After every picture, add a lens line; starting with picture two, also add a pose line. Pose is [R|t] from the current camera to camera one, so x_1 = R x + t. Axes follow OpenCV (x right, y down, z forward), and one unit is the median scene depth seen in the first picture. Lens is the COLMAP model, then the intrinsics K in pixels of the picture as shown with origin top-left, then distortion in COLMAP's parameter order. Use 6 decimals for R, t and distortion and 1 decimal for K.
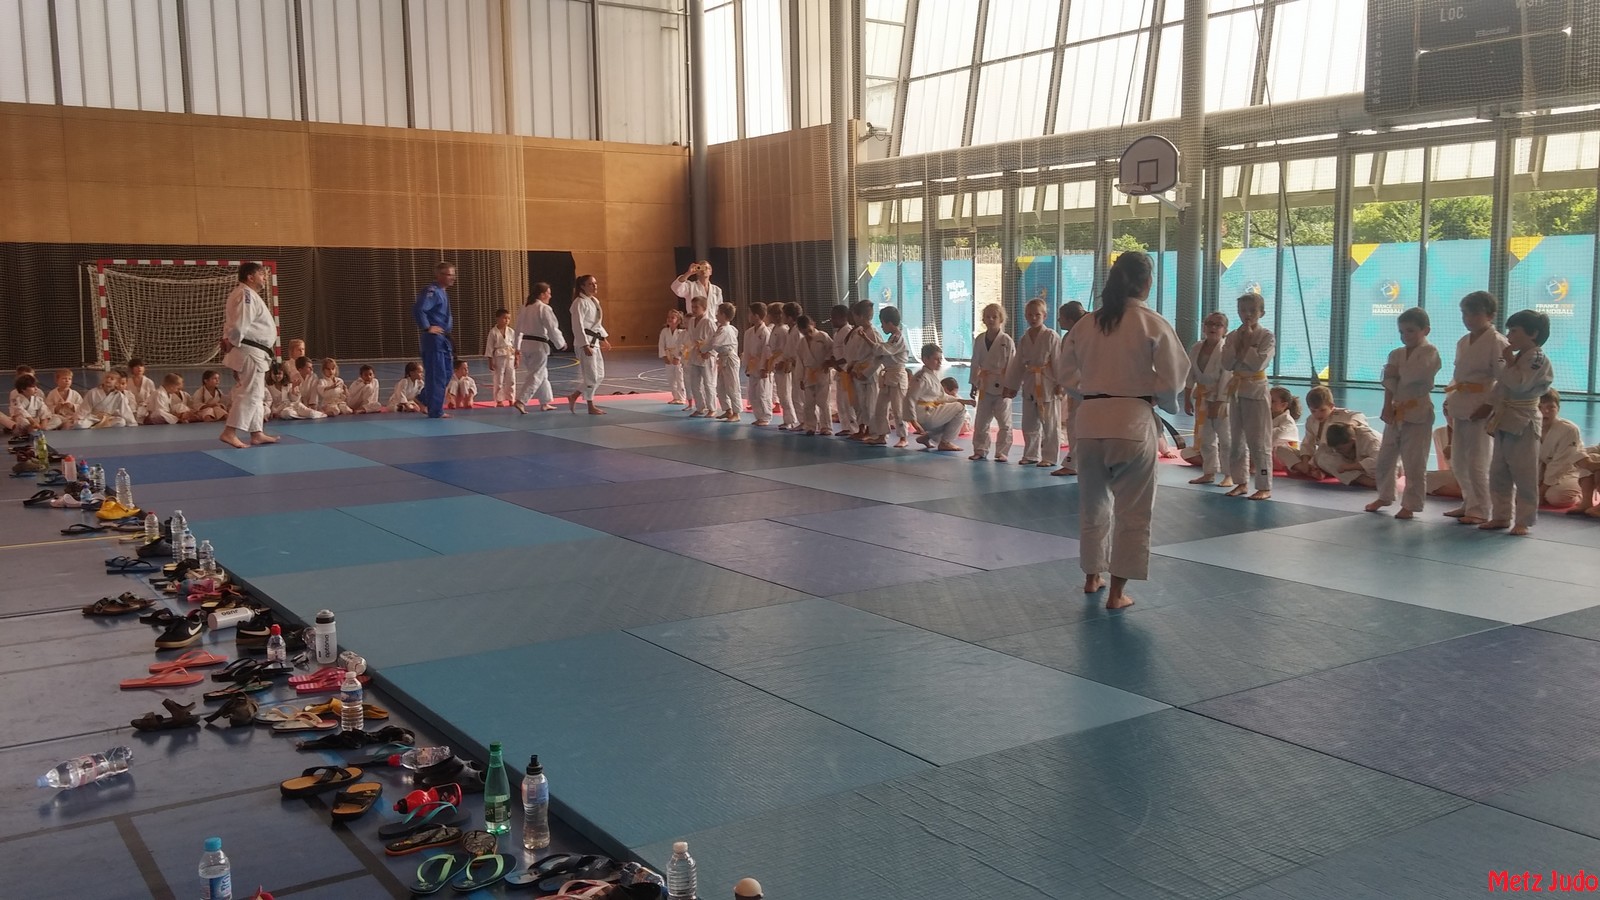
lens RADIAL K [[1360.3, 0, 773.2], [0, 1360.3, 463.9], [0, 0, 1]] dist [0.083945, -0.109400]
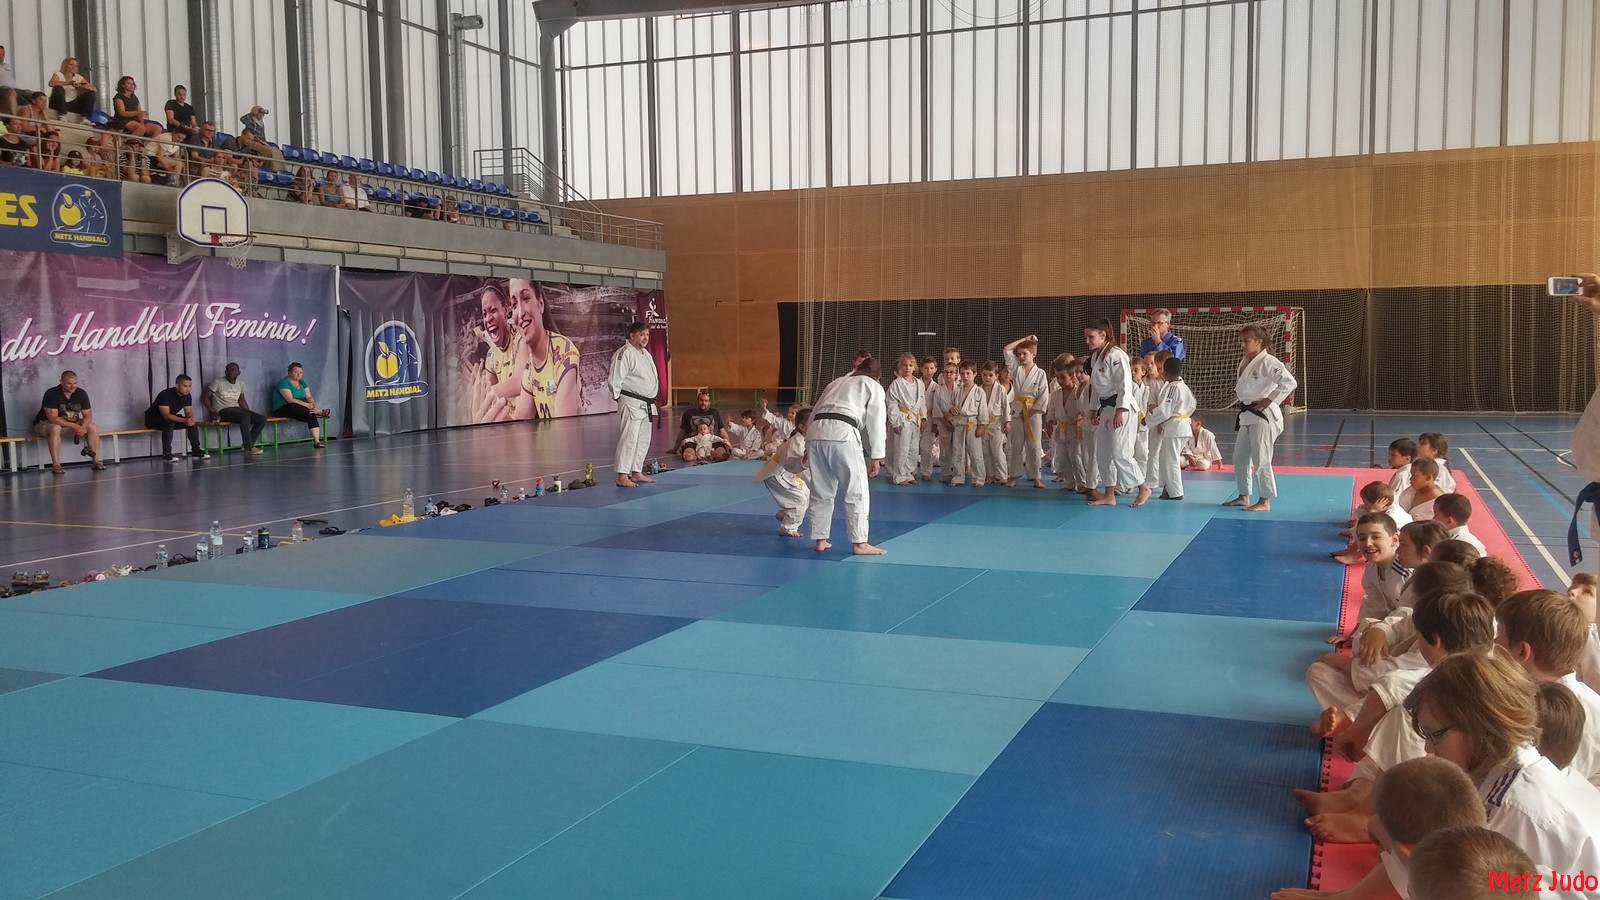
lens RADIAL K [[1360.3, 0, 810.2], [0, 1360.3, 455.6], [0, 0, 1]] dist [0.083945, -0.109400]
pose [[0.546959, 0.074073, -0.833876, 0.274916], [-0.099218, 0.994793, 0.023287, -0.034084], [0.831259, 0.069998, 0.551461, 0.208658]]
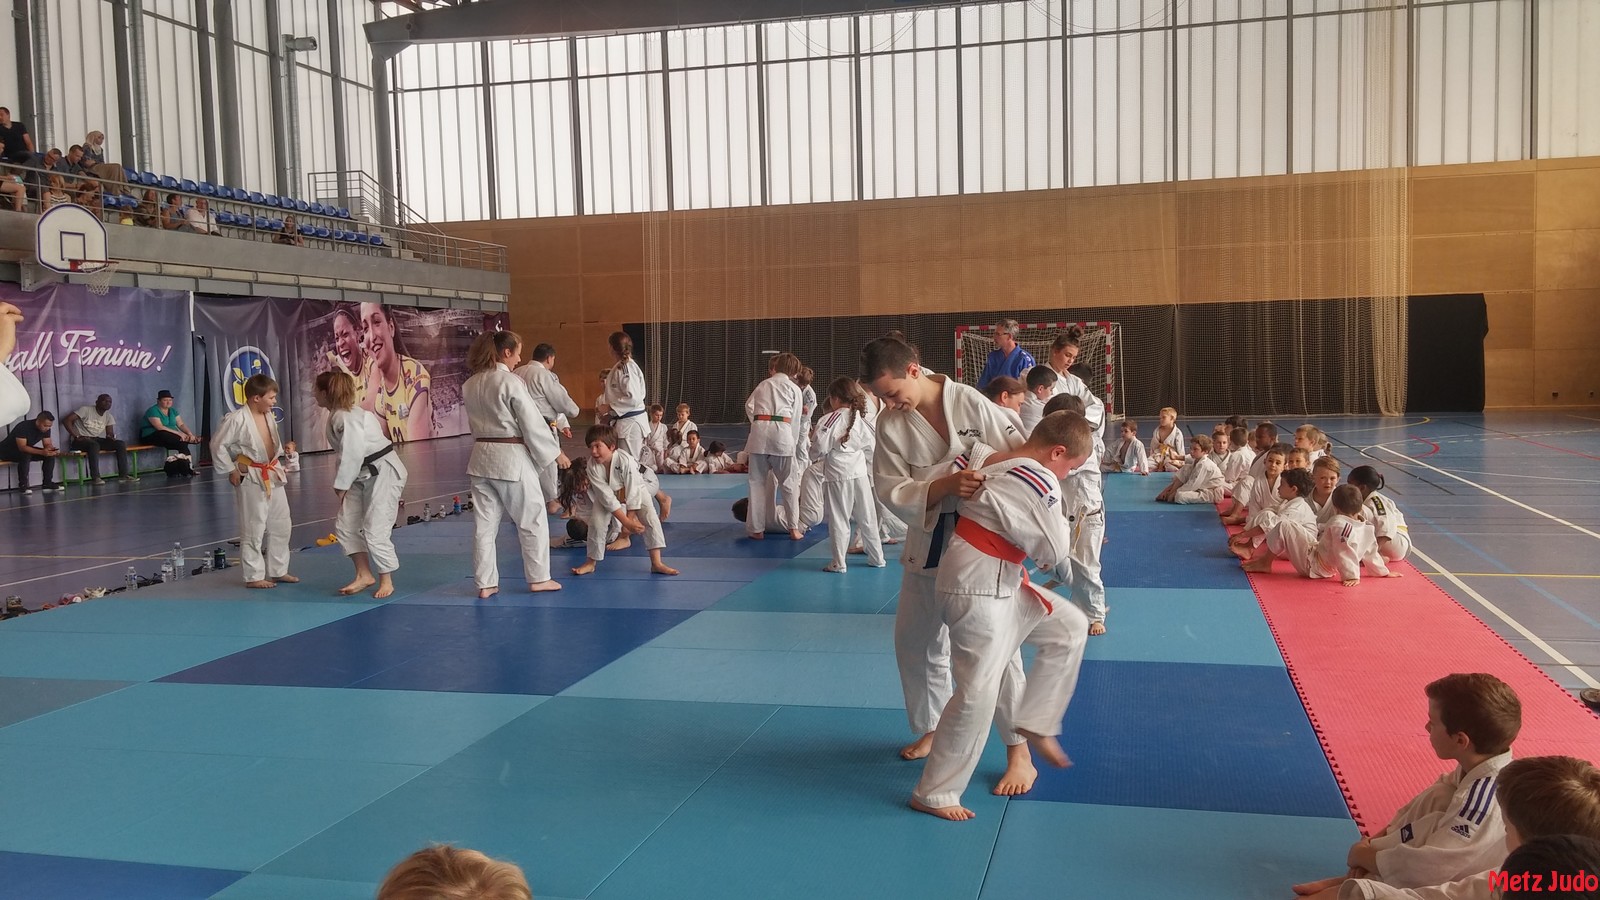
lens RADIAL K [[1360.3, 0, 811.2], [0, 1360.3, 458.1], [0, 0, 1]] dist [0.083945, -0.109400]
pose [[0.661426, 0.047424, -0.748510, 0.280112], [-0.072989, 0.997332, -0.001308, -0.027569], [0.746451, 0.055498, 0.663123, 0.158676]]
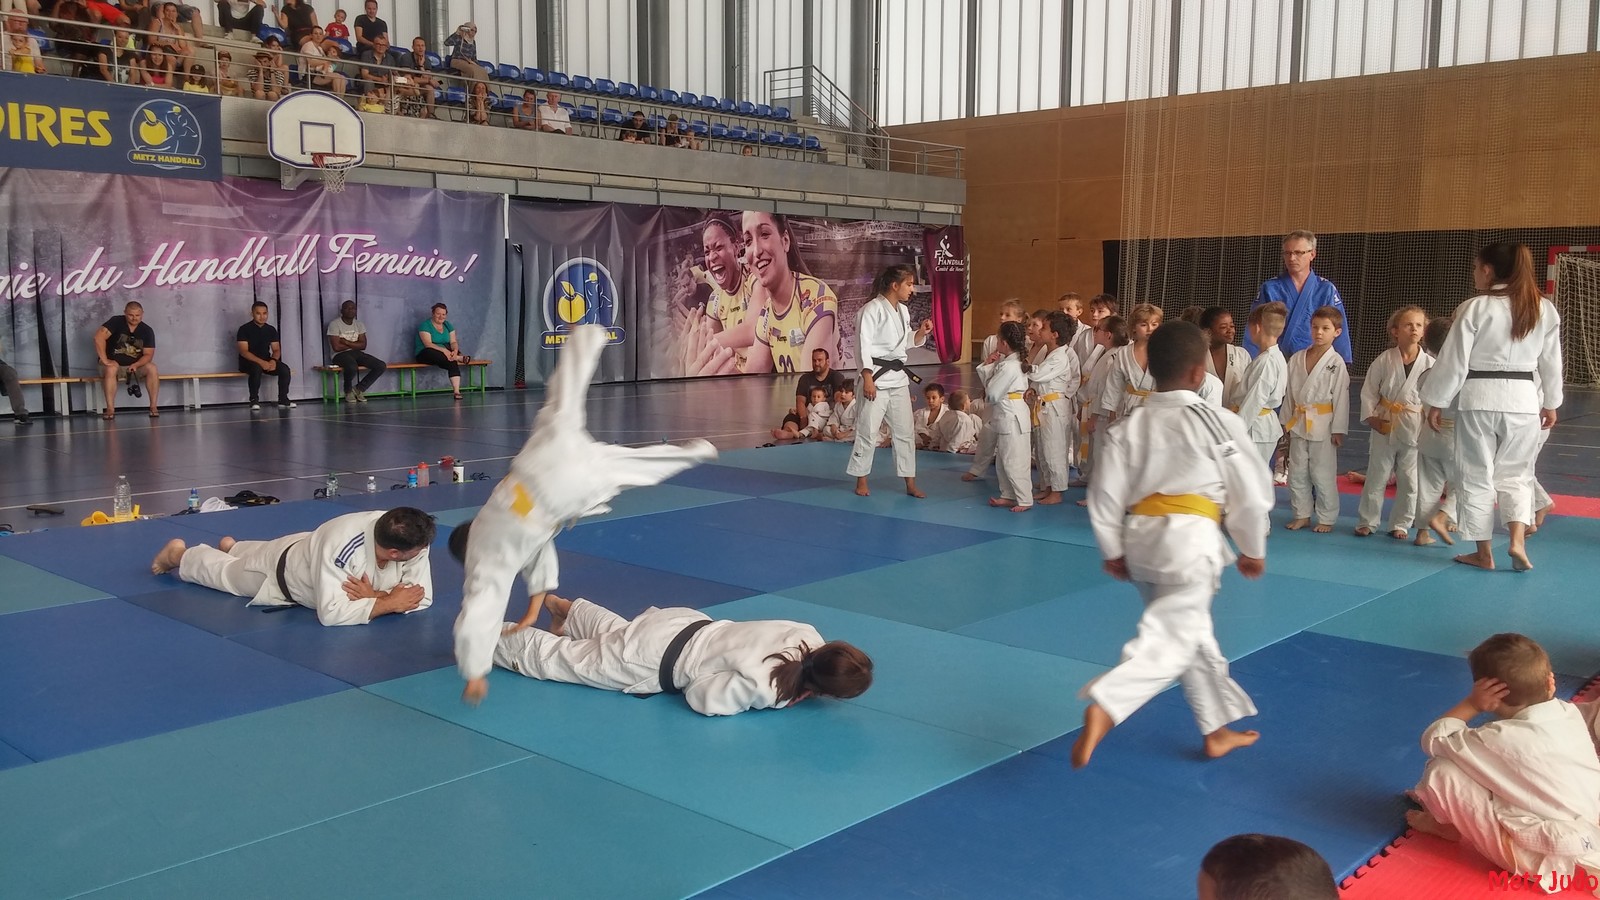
lens RADIAL K [[1360.3, 0, 814.2], [0, 1360.3, 448.3], [0, 0, 1]] dist [0.083945, -0.109400]
pose [[0.222600, 0.121571, -0.967300, 0.180936], [-0.126407, 0.987418, 0.095010, -0.056419], [0.966680, 0.101124, 0.235166, 0.419362]]
